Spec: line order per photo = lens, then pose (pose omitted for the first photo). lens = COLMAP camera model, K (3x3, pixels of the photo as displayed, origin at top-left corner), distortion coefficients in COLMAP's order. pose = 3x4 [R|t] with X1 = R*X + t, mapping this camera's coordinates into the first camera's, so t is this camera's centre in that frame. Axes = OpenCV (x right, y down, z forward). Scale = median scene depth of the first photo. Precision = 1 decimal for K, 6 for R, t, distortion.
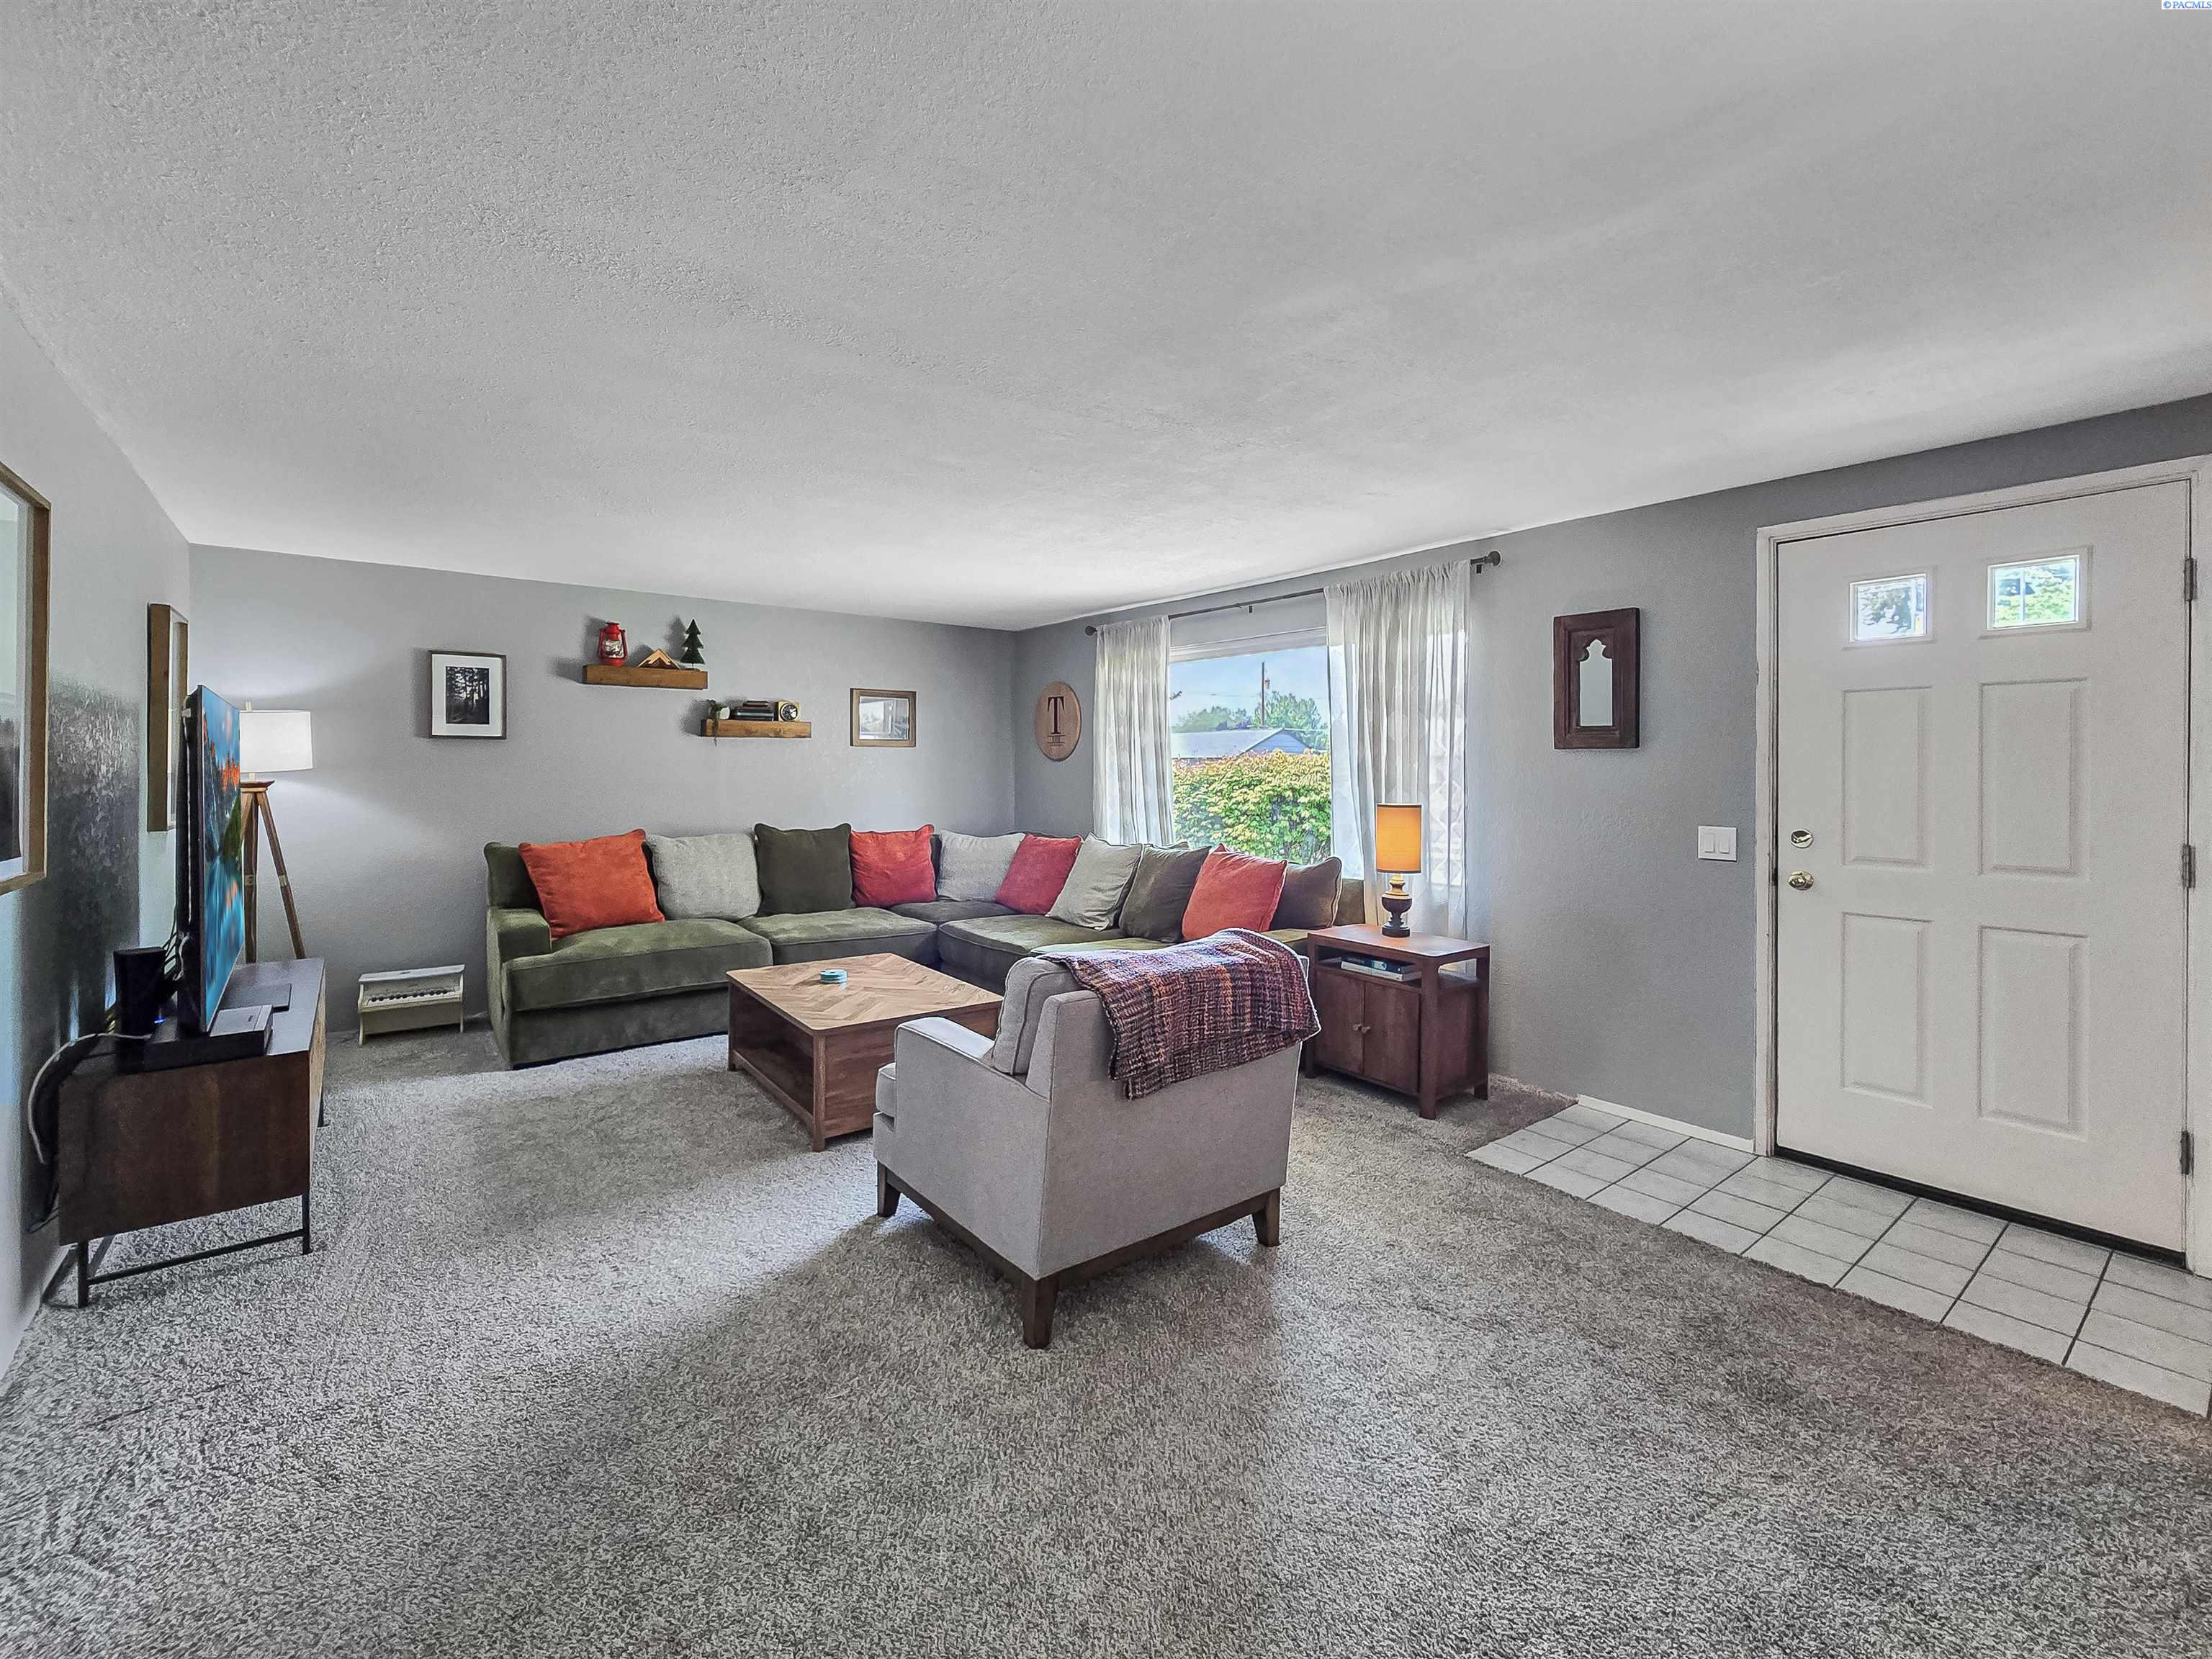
lens RADIAL K [[935.5, 0, 1077.5], [0, 935.5, 758.5], [0, 0, 1]] dist [-0.002911, -0.000452]
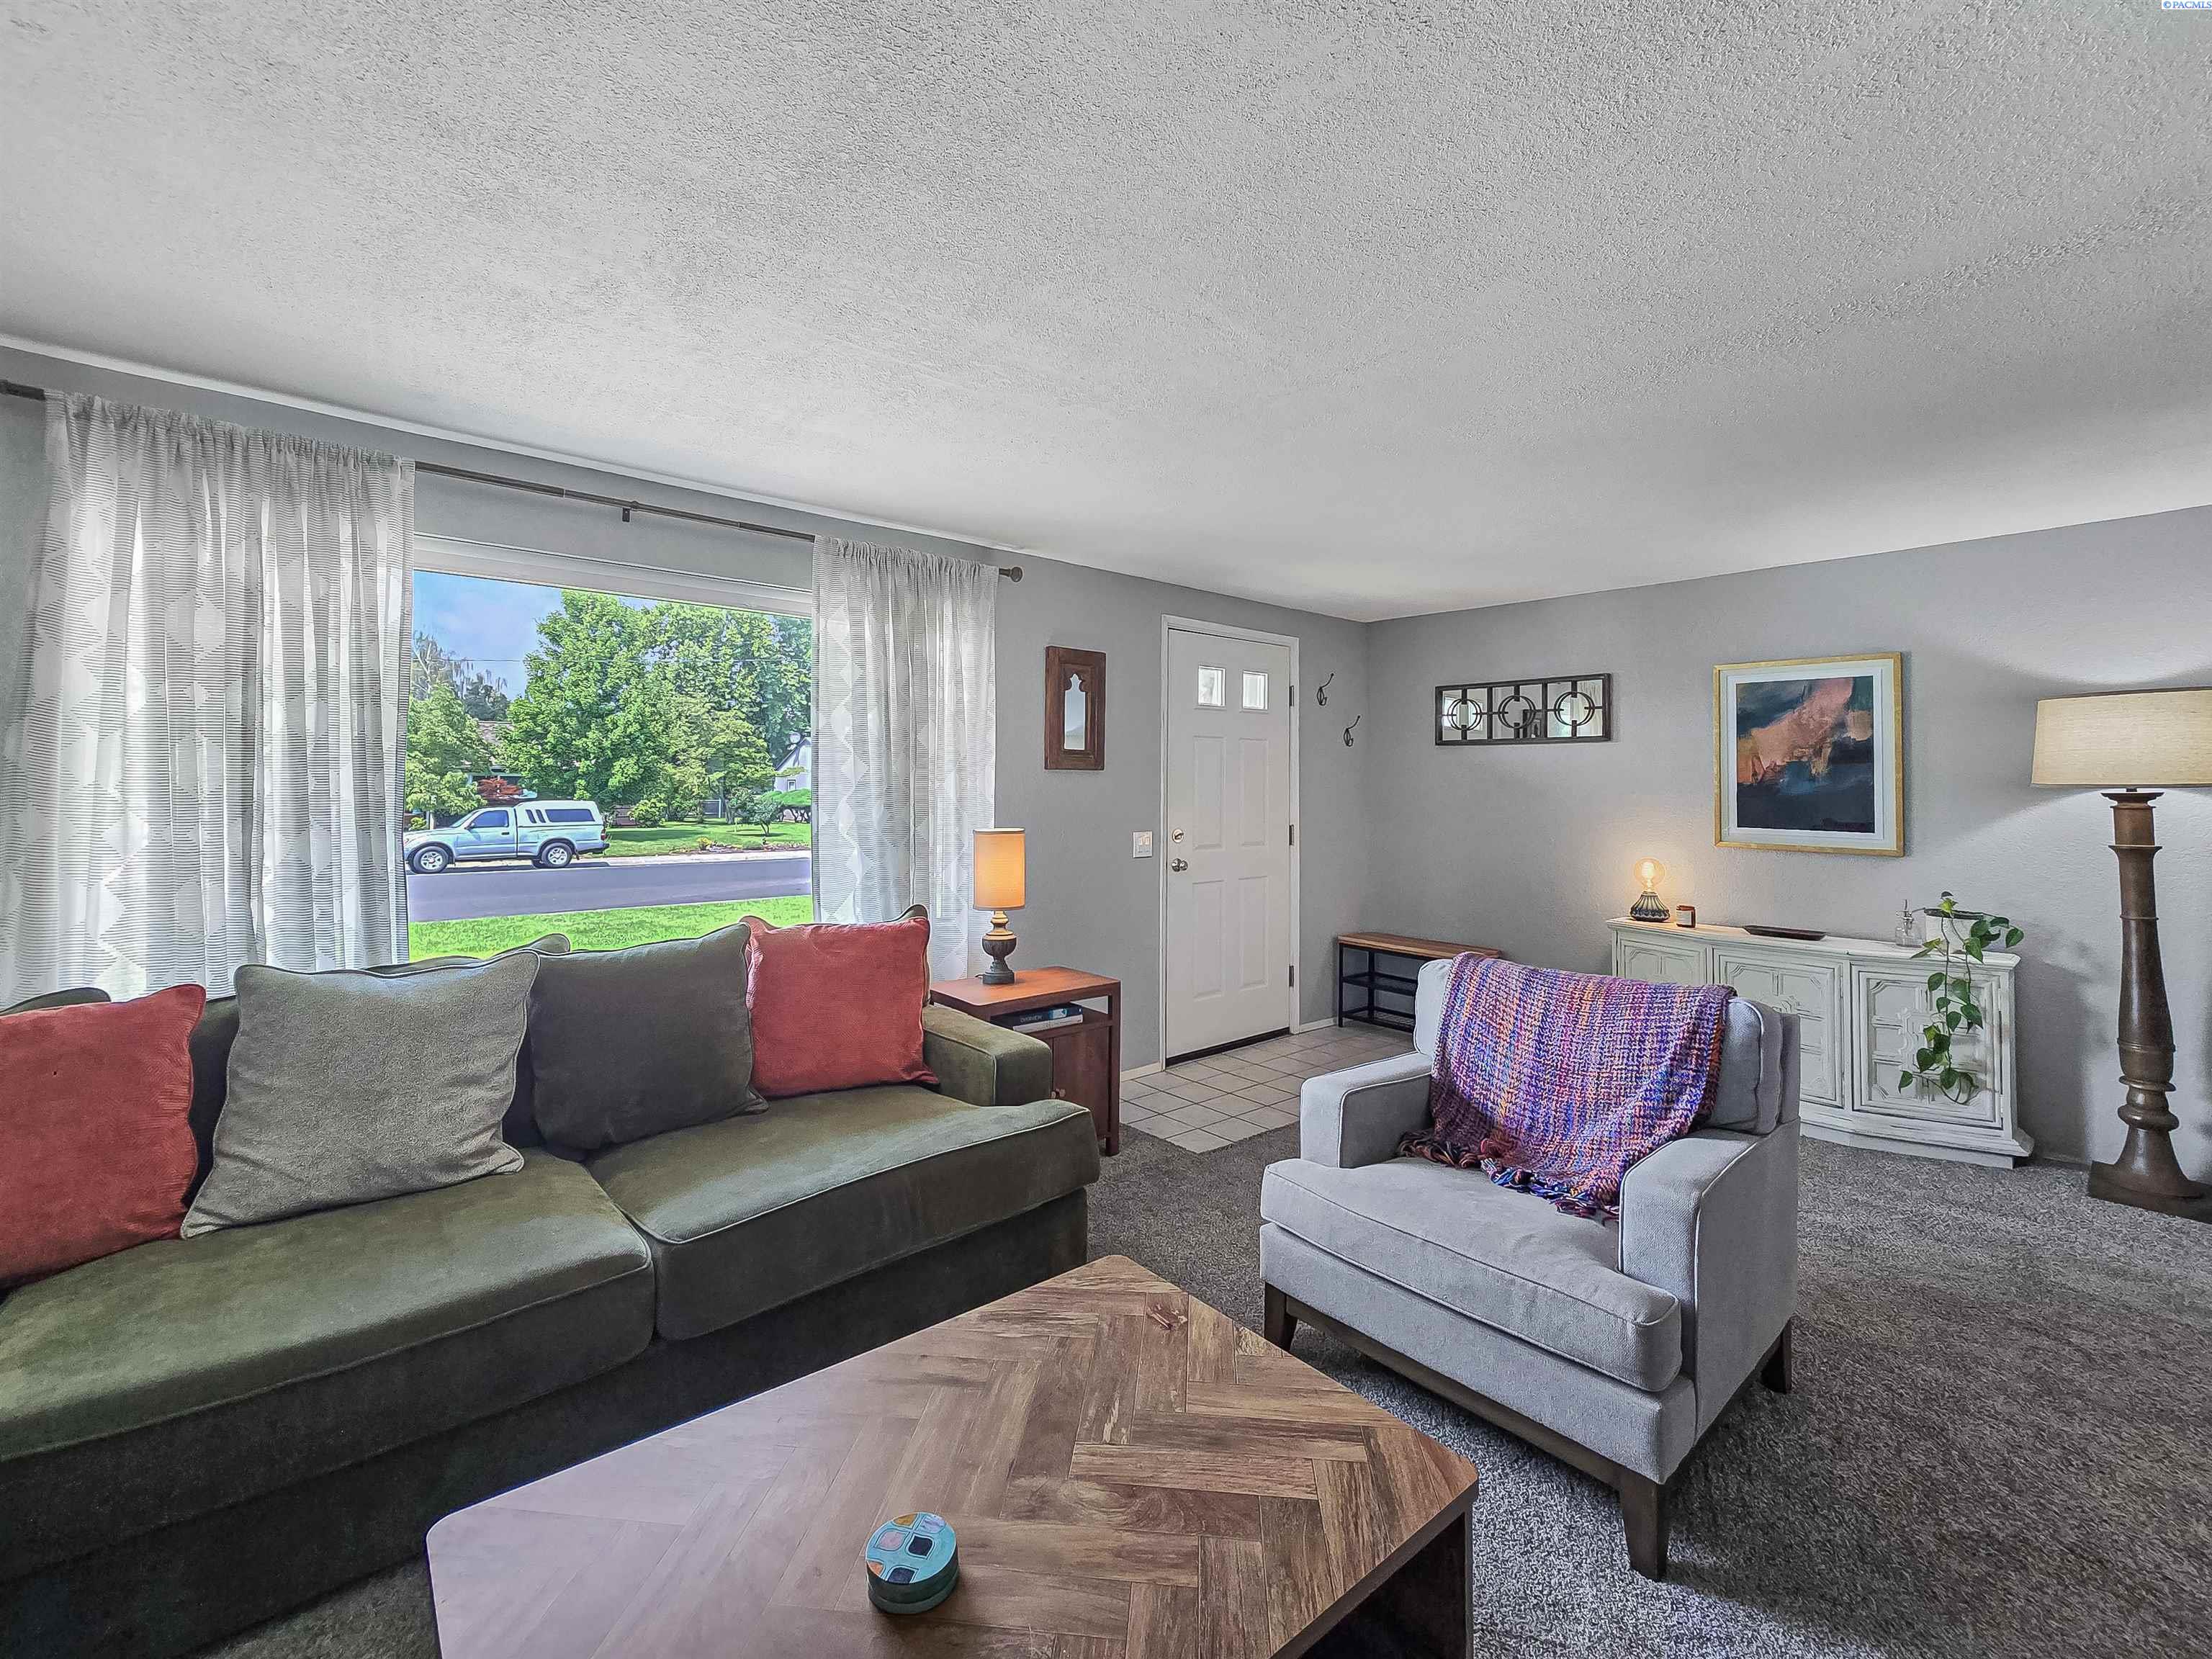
lens RADIAL K [[935.5, 0, 1077.5], [0, 935.5, 758.5], [0, 0, 1]] dist [-0.002911, -0.000452]
pose [[-0.043447, 0.024124, 0.998764, -0.399736], [-0.013729, 0.999600, -0.024742, 0.002509], [-0.998961, -0.014787, -0.043098, 0.730953]]
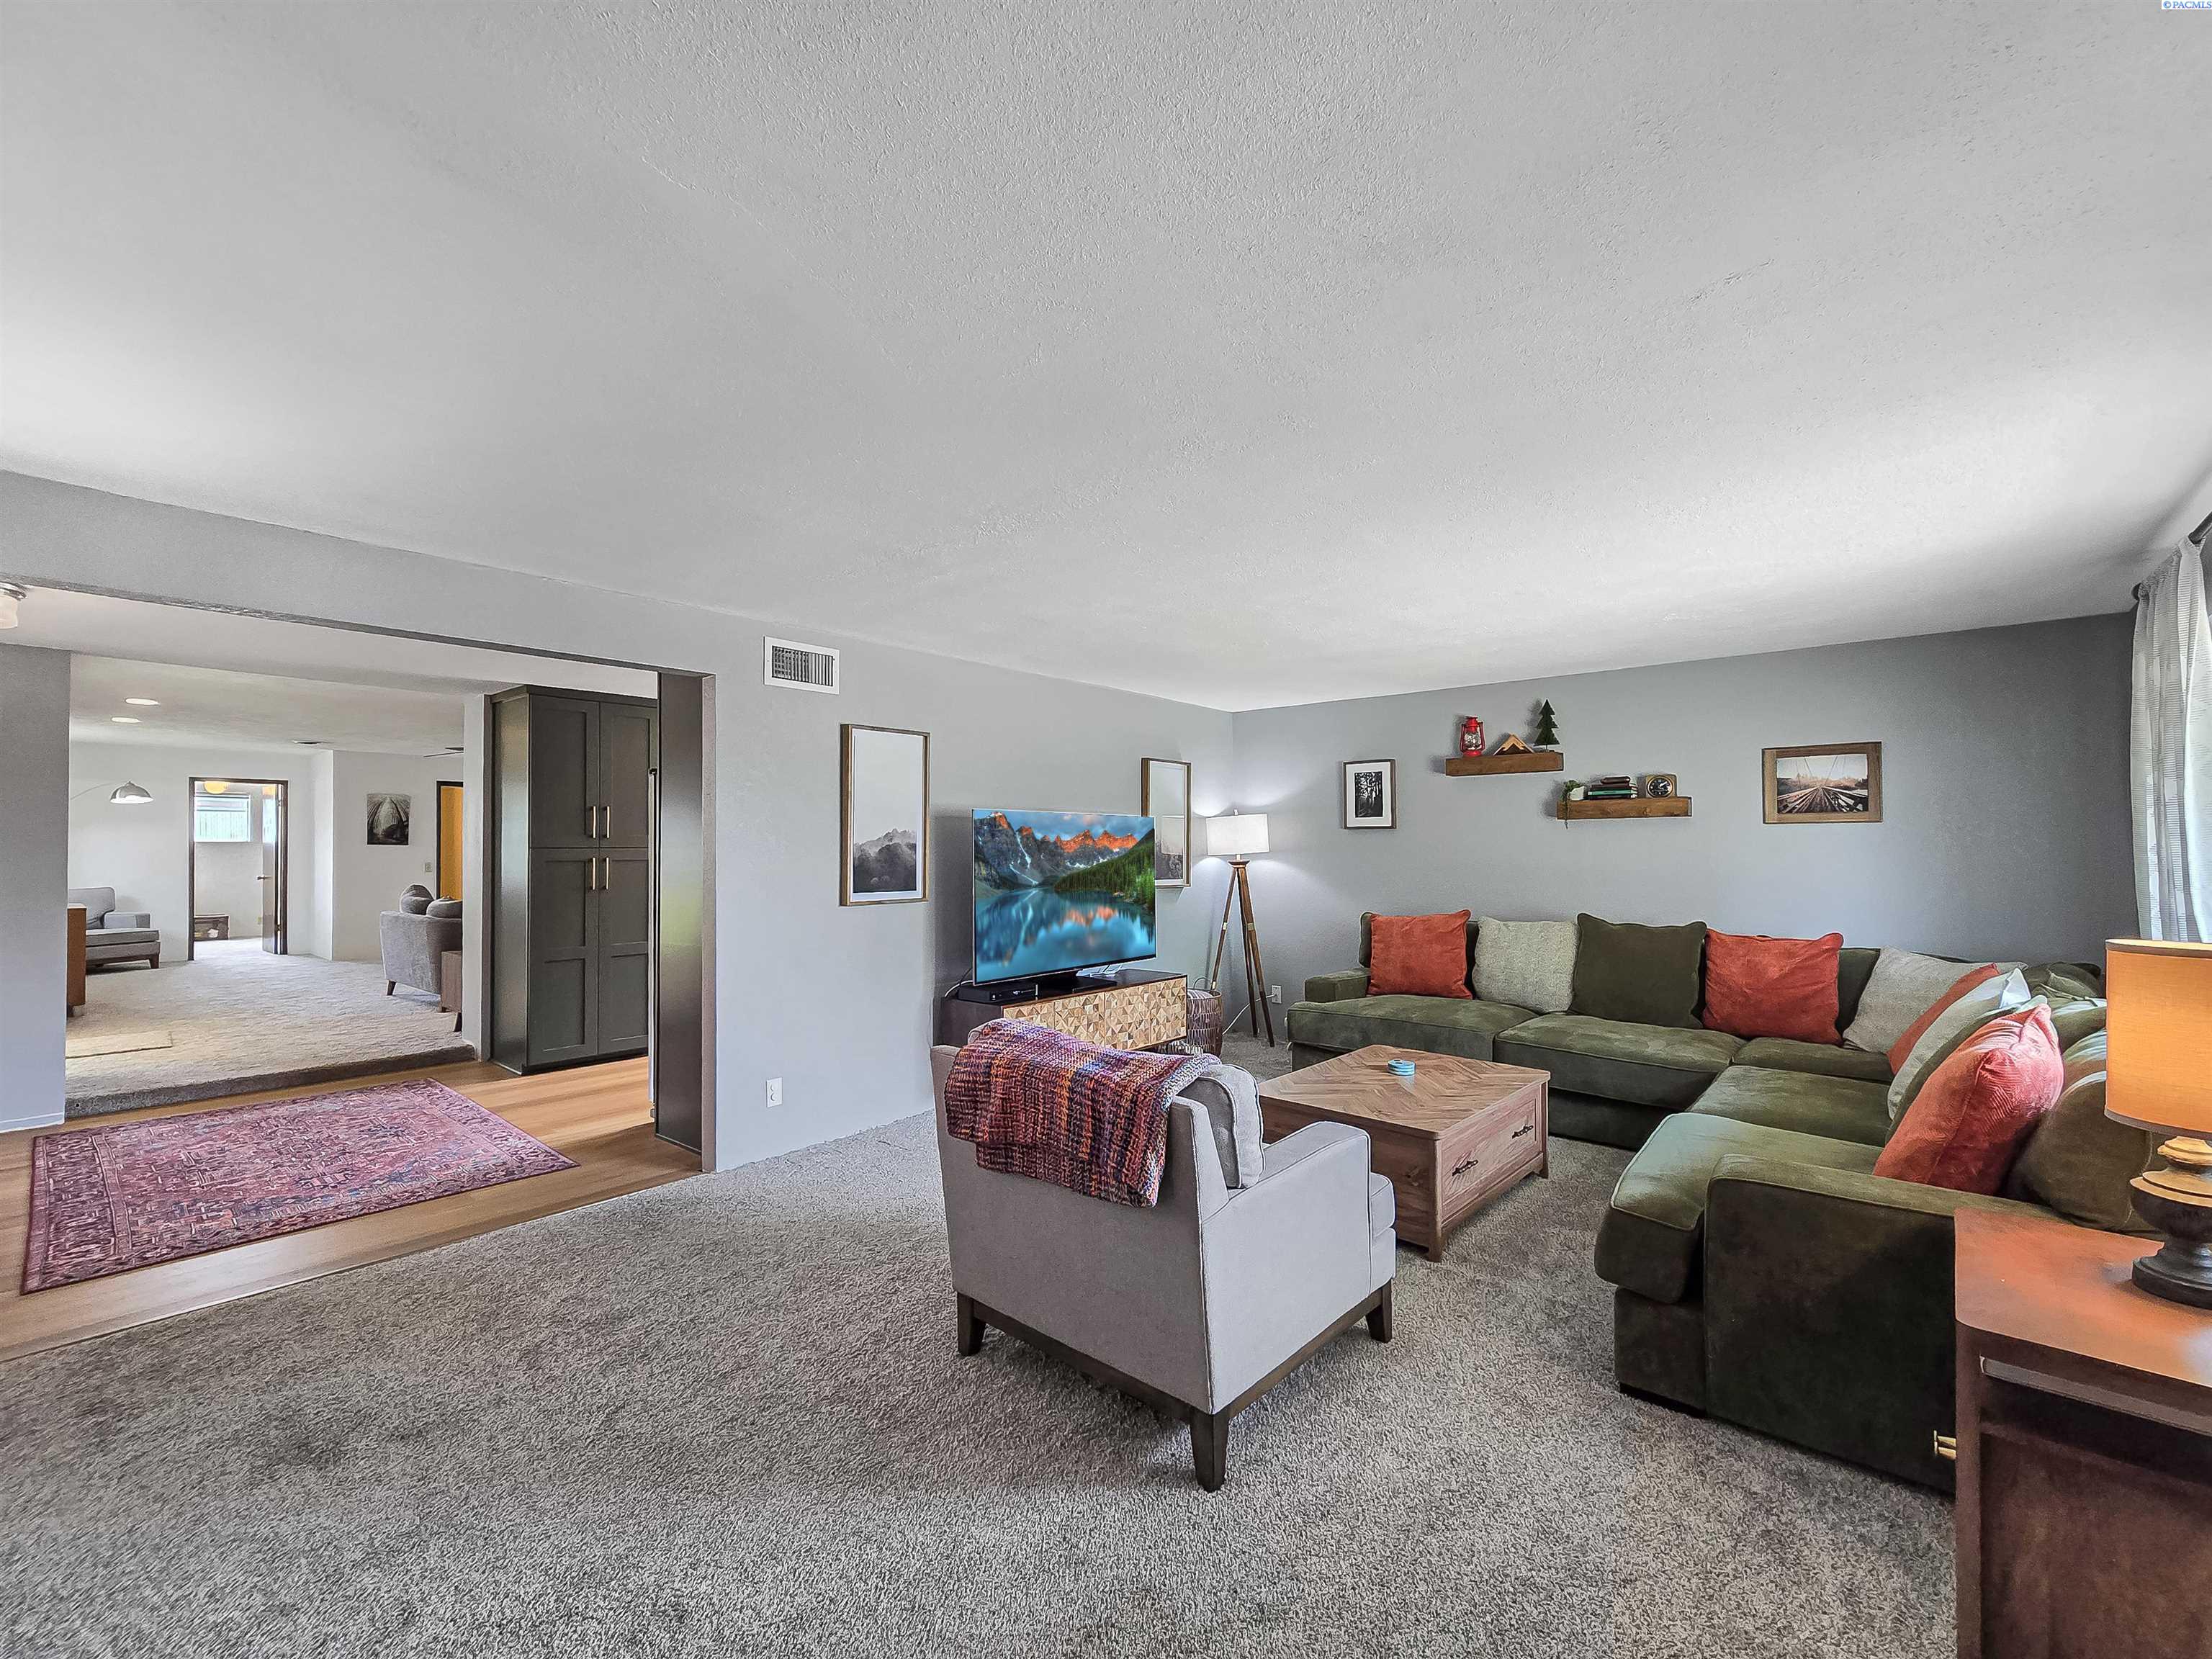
lens RADIAL K [[910.7, 0, 1106.0], [0, 910.7, 829.5], [0, 0, 1]] dist [-0.001016, -0.000091]
pose [[0.218924, -0.025038, -0.975421, 0.455232], [0.009318, 0.999679, -0.023569, 0.005031], [0.975697, -0.003929, 0.219087, 0.378964]]
